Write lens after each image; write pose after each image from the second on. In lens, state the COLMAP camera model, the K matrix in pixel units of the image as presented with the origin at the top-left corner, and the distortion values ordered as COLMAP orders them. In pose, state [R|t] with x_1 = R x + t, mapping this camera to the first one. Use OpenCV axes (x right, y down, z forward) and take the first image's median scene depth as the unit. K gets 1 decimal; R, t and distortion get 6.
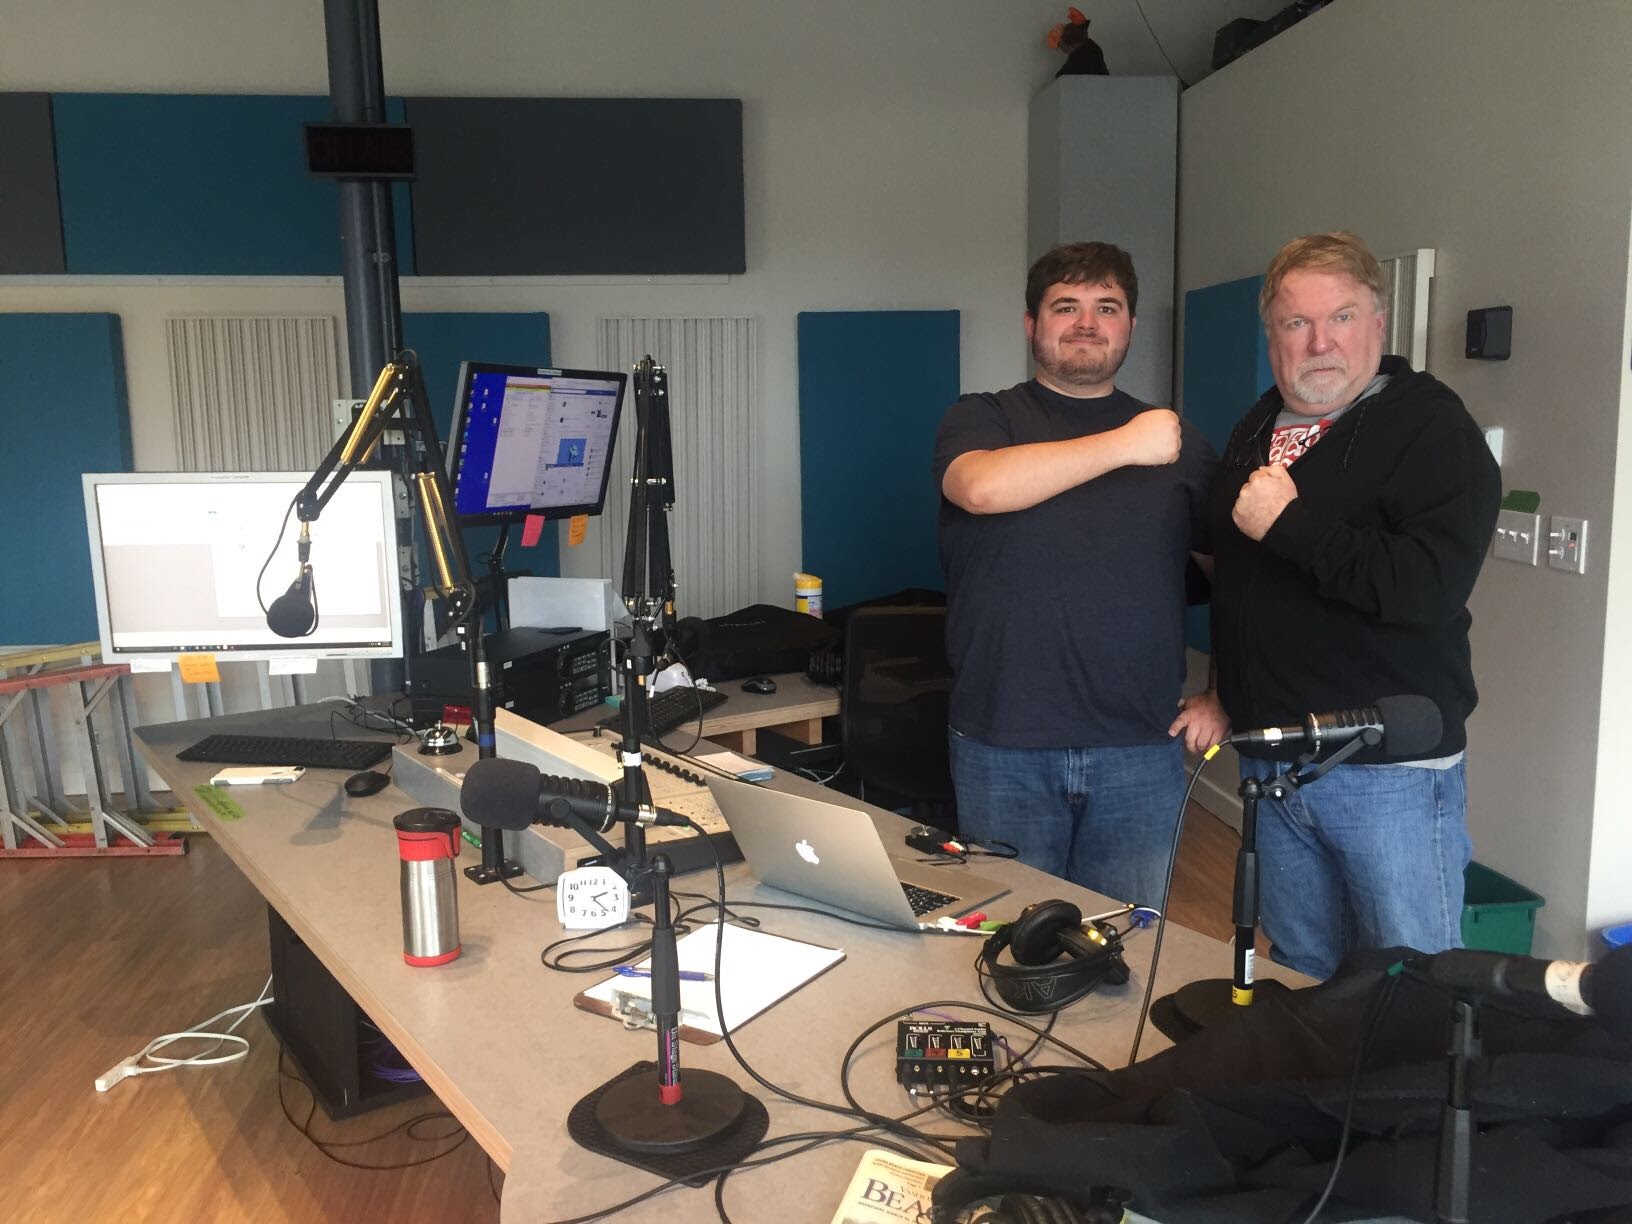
lens RADIAL K [[1407.0, 0, 816.0], [0, 1407.0, 612.0], [0, 0, 1]] dist [0.092049, -0.132282]
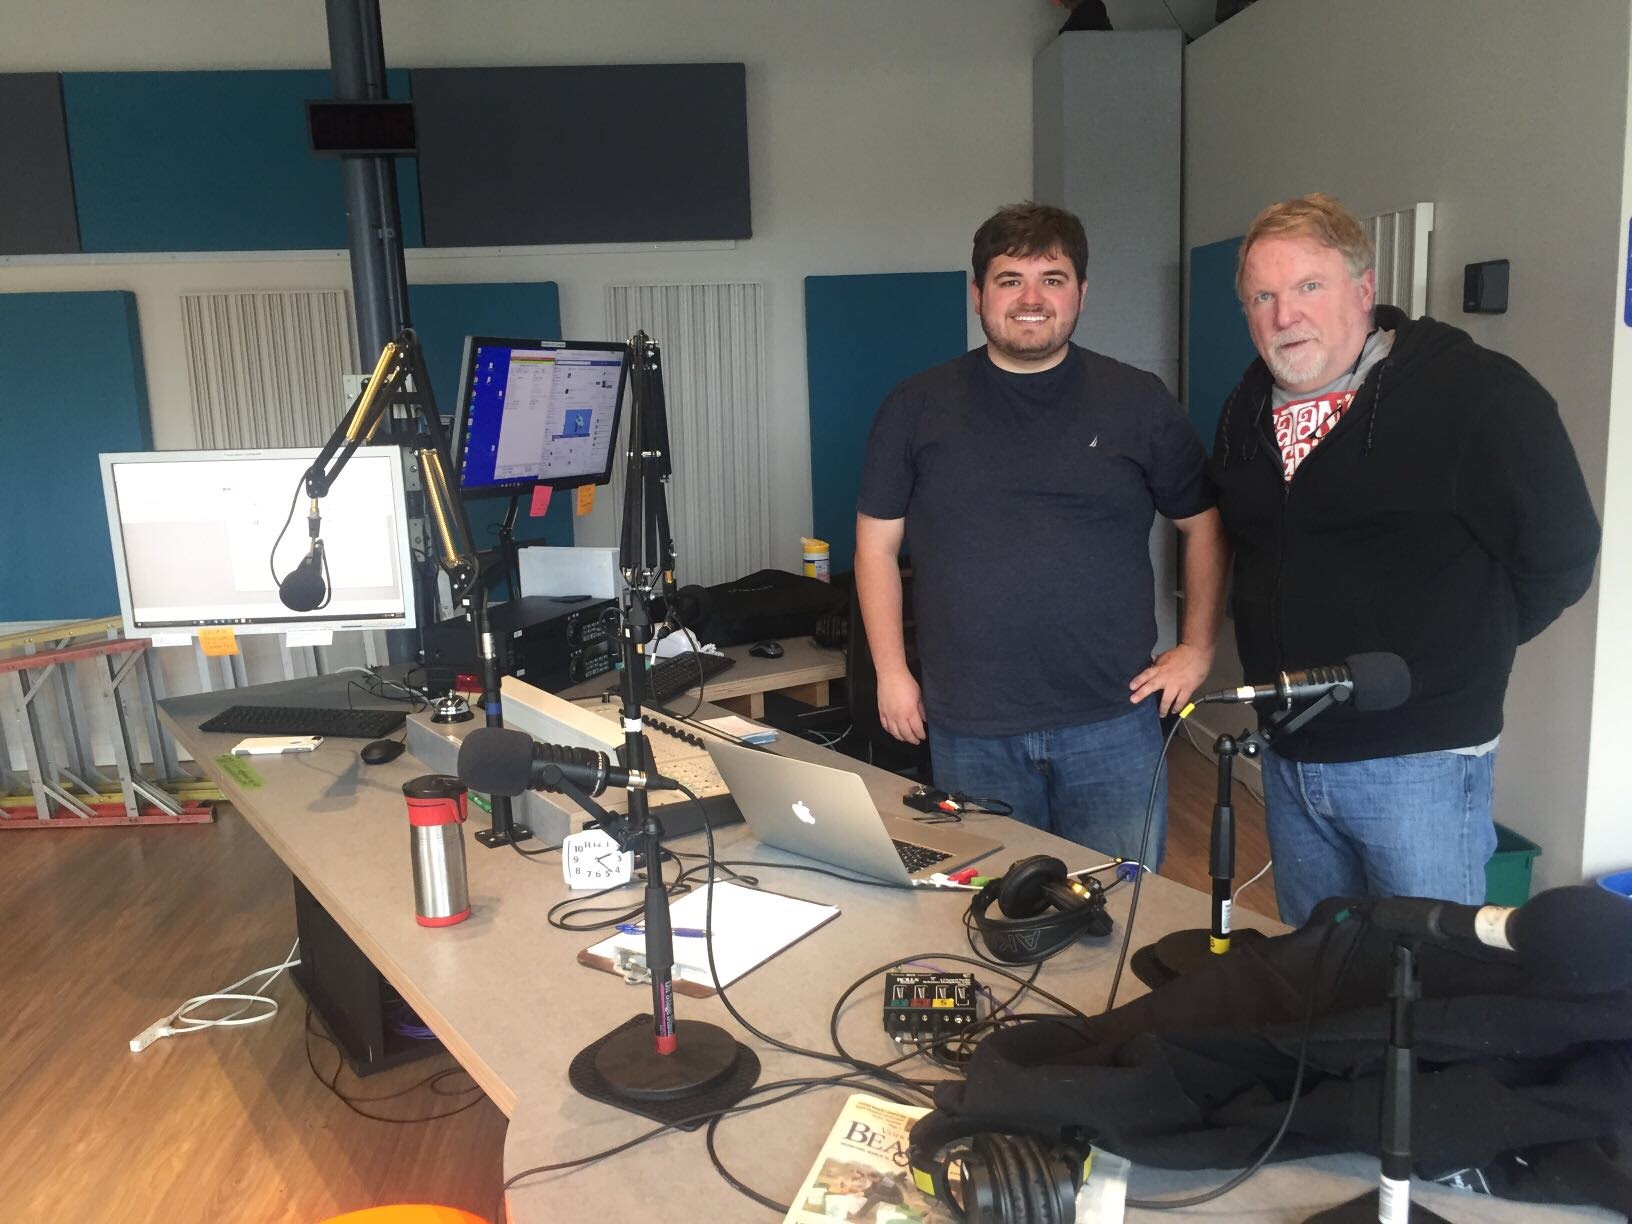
lens RADIAL K [[1407.0, 0, 816.0], [0, 1407.0, 612.0], [0, 0, 1]] dist [0.092049, -0.132282]
pose [[0.999724, -0.016124, -0.017108, 0.018734], [0.016595, 0.999477, 0.027763, -0.003920], [0.016652, -0.028039, 0.999468, -0.020998]]
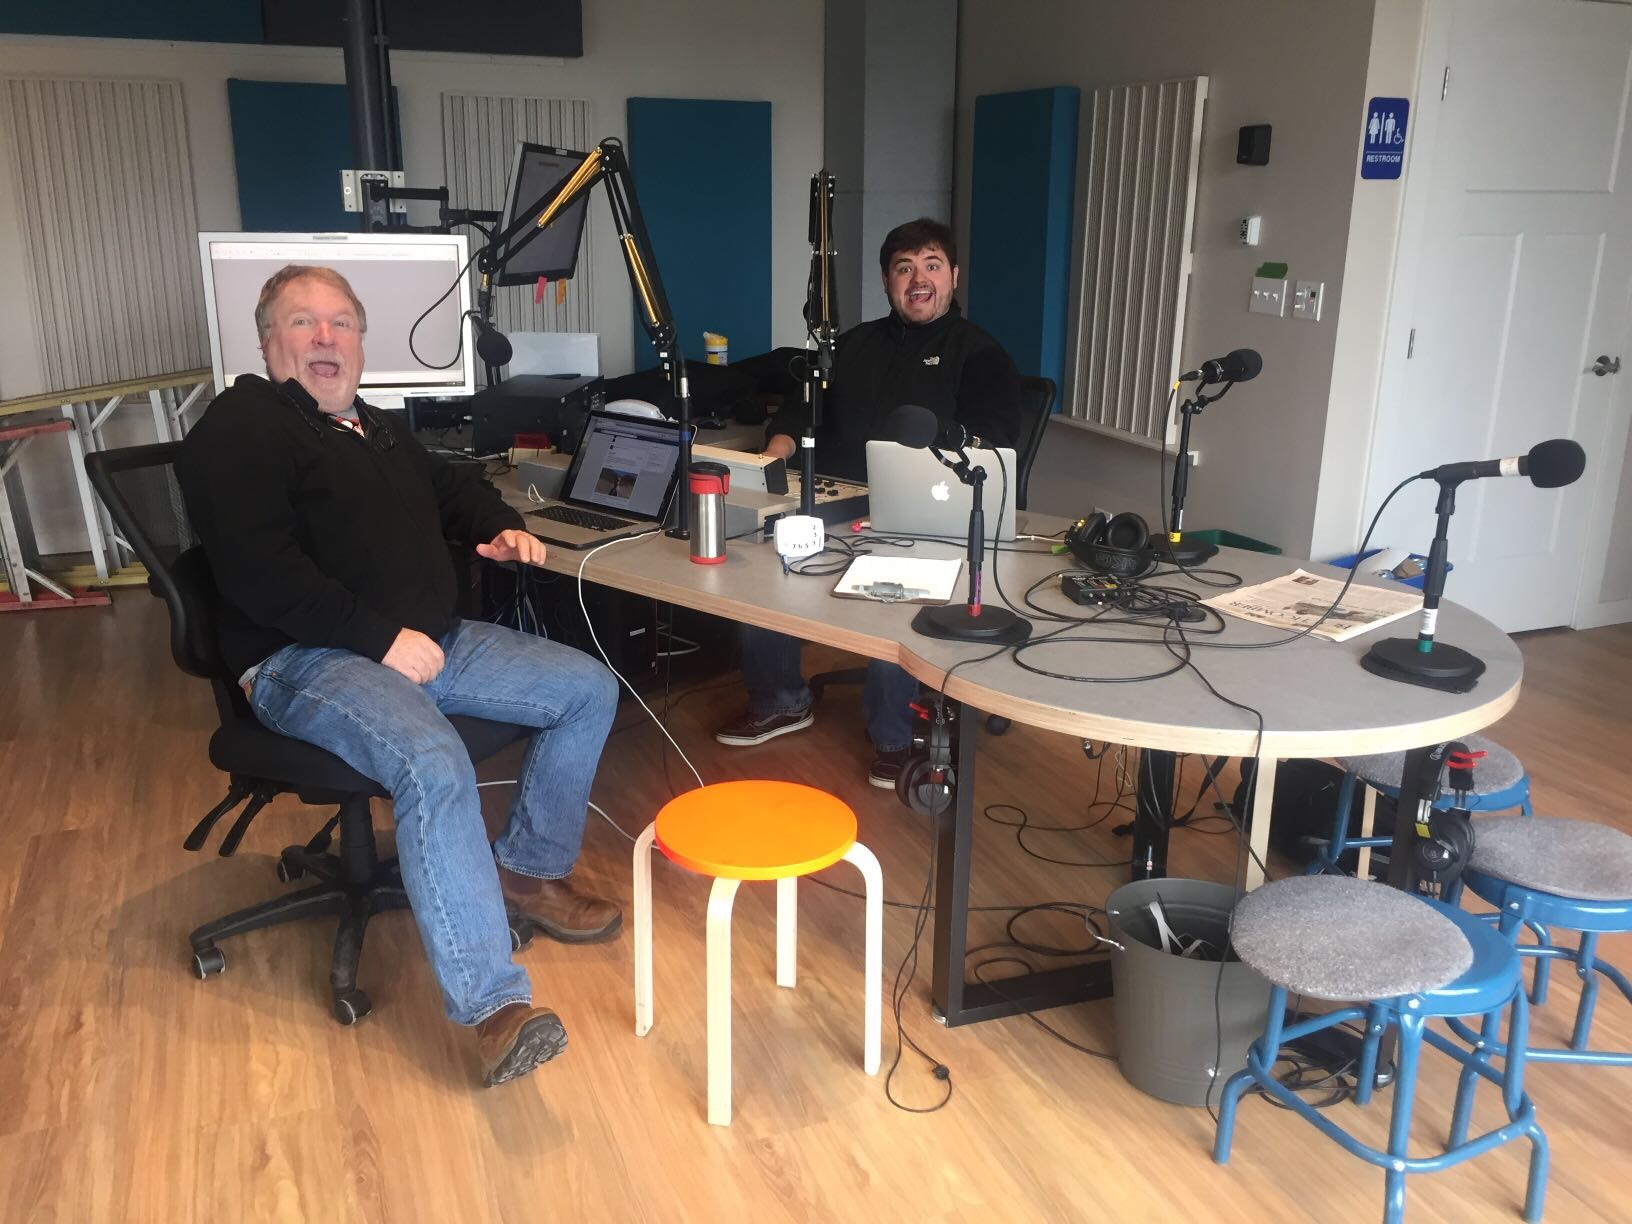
lens RADIAL K [[1407.0, 0, 816.0], [0, 1407.0, 612.0], [0, 0, 1]] dist [0.092049, -0.132282]
pose [[0.958788, -0.058039, 0.278133, -0.447728], [0.017520, 0.989128, 0.146011, 0.054985], [-0.283583, -0.135120, 0.949380, -0.321377]]
